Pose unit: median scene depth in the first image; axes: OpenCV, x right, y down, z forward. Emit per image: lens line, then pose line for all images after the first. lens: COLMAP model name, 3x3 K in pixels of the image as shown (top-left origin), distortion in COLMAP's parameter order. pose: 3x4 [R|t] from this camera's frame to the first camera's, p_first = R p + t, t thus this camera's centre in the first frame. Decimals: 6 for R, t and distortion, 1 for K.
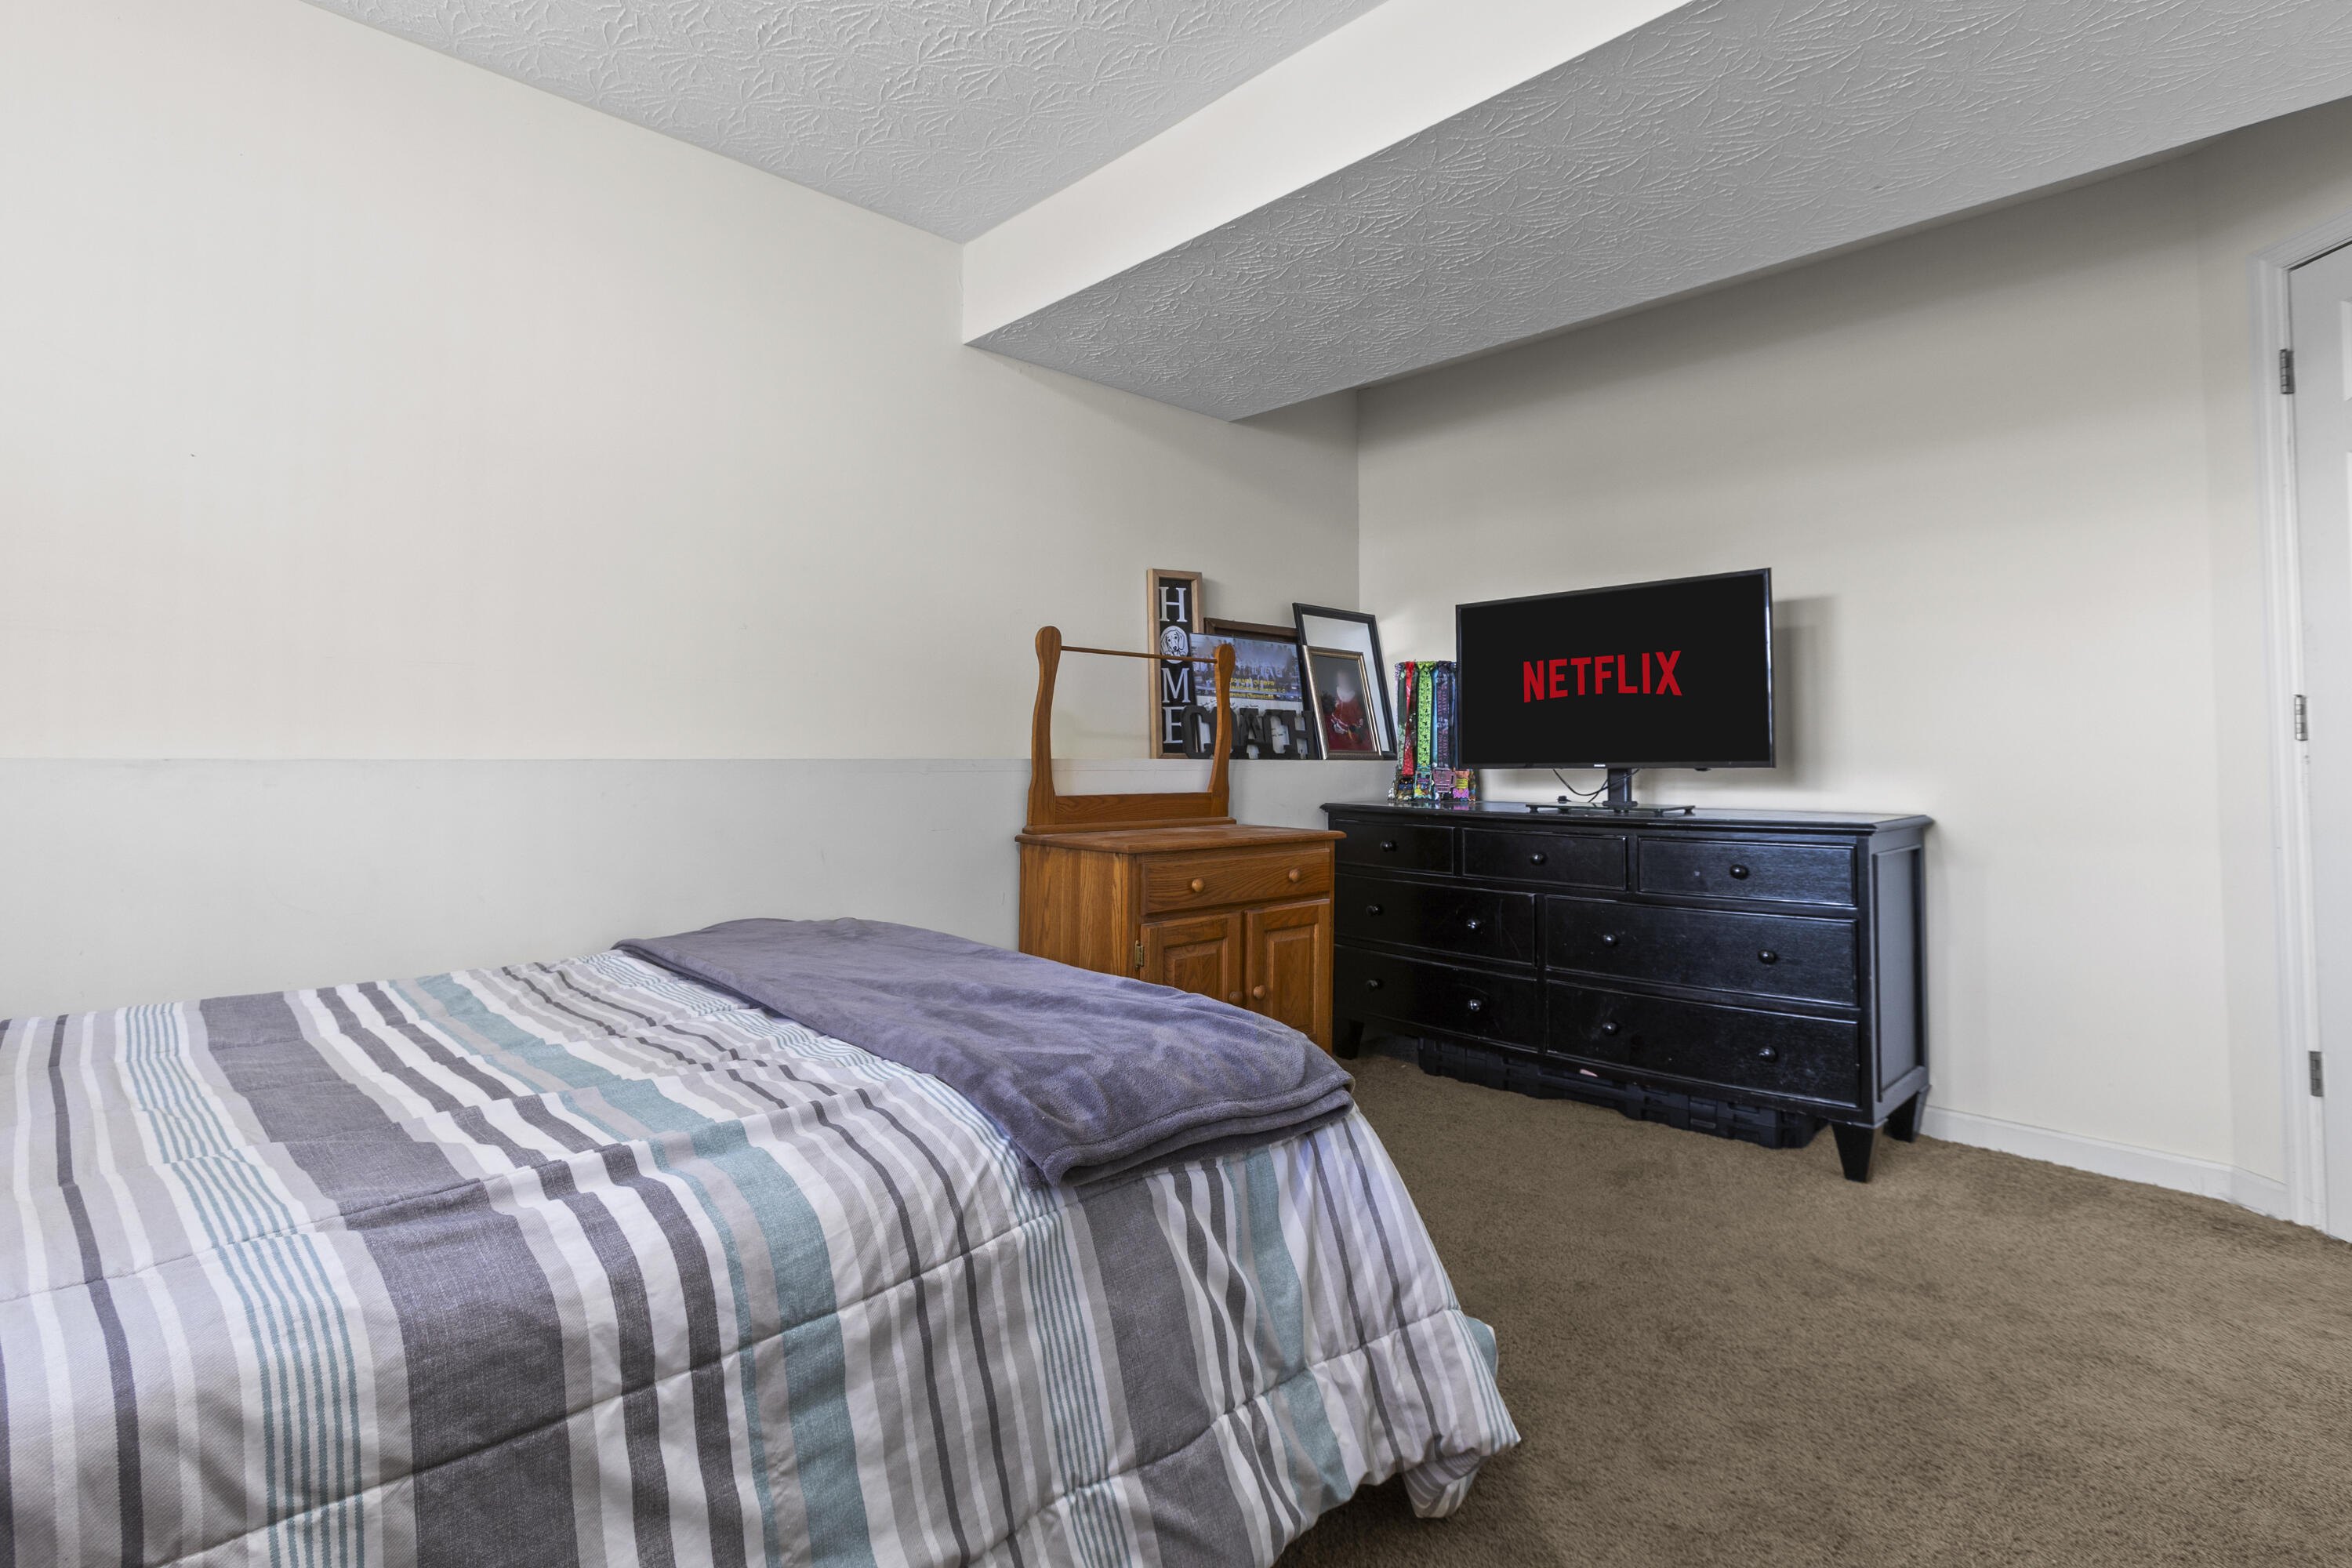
lens RADIAL K [[1073.1, 0, 1175.3], [0, 1073.1, 773.3], [0, 0, 1]] dist [0.001944, 0.000011]
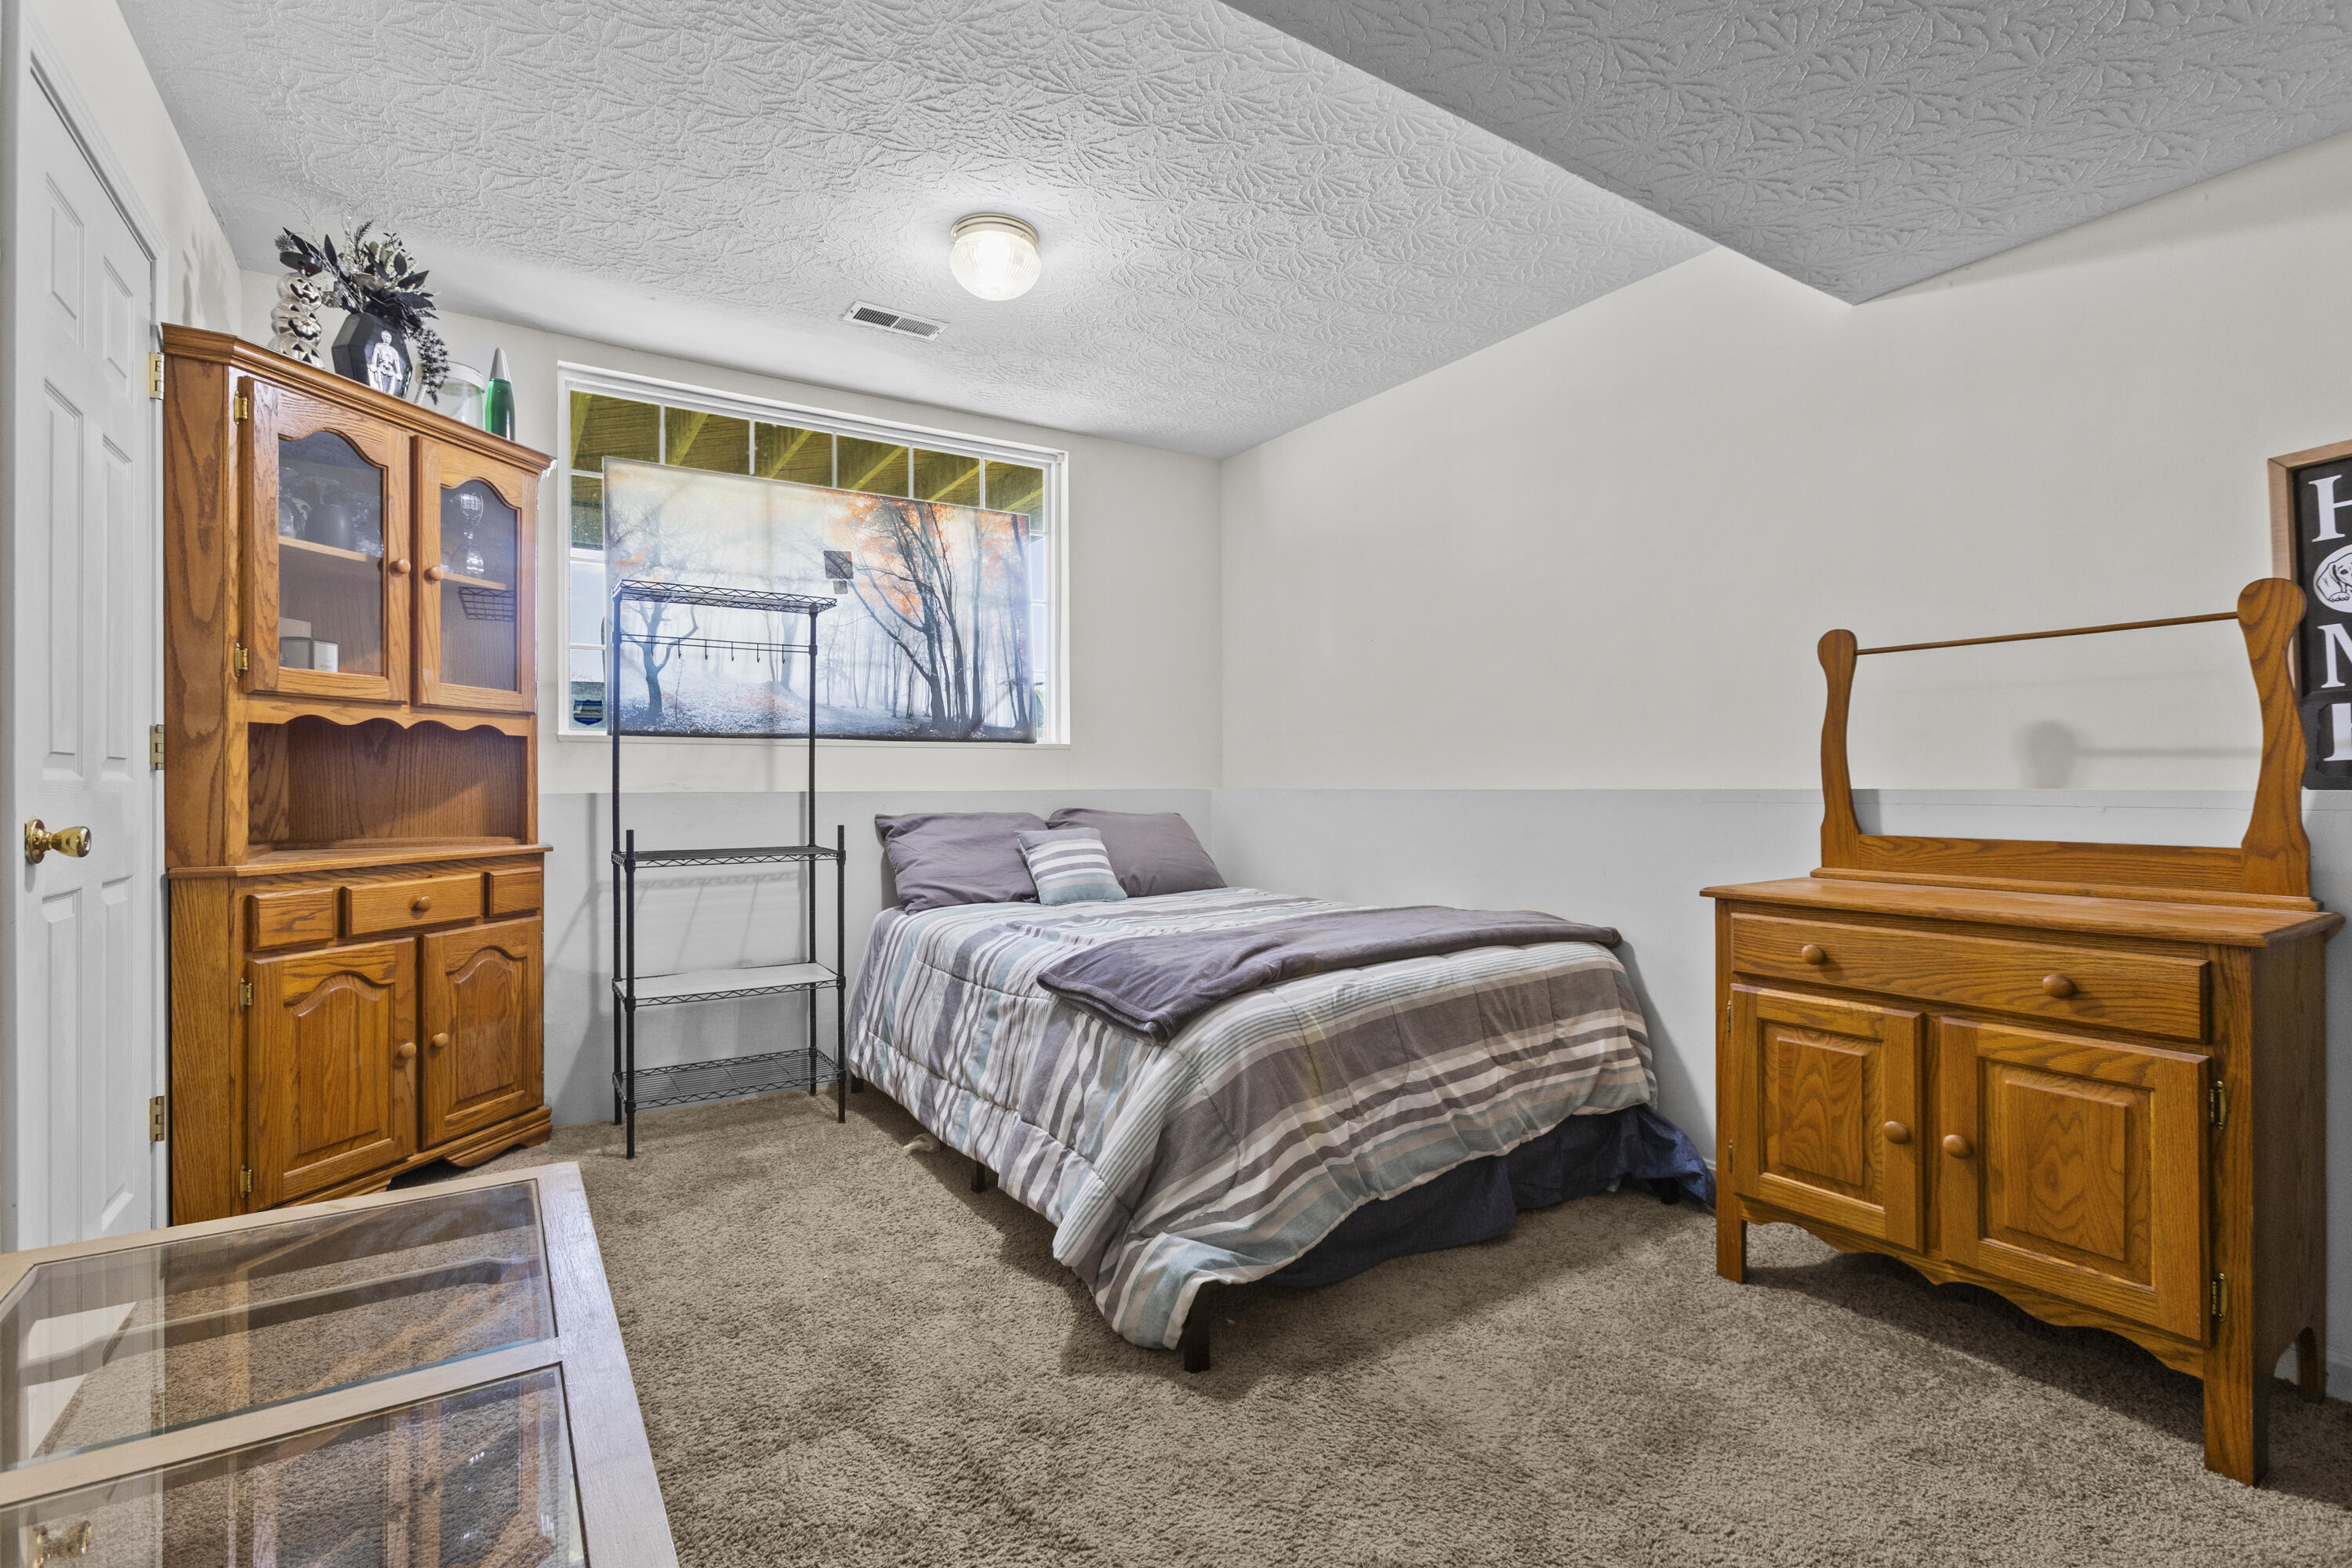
lens RADIAL K [[1073.1, 0, 1176.1], [0, 1073.1, 785.8], [0, 0, 1]] dist [0.001944, 0.000011]
pose [[-0.147103, -0.002001, -0.989119, 0.845350], [-0.008530, 0.999963, -0.000755, -0.011539], [0.989084, 0.008326, -0.147114, 0.664450]]
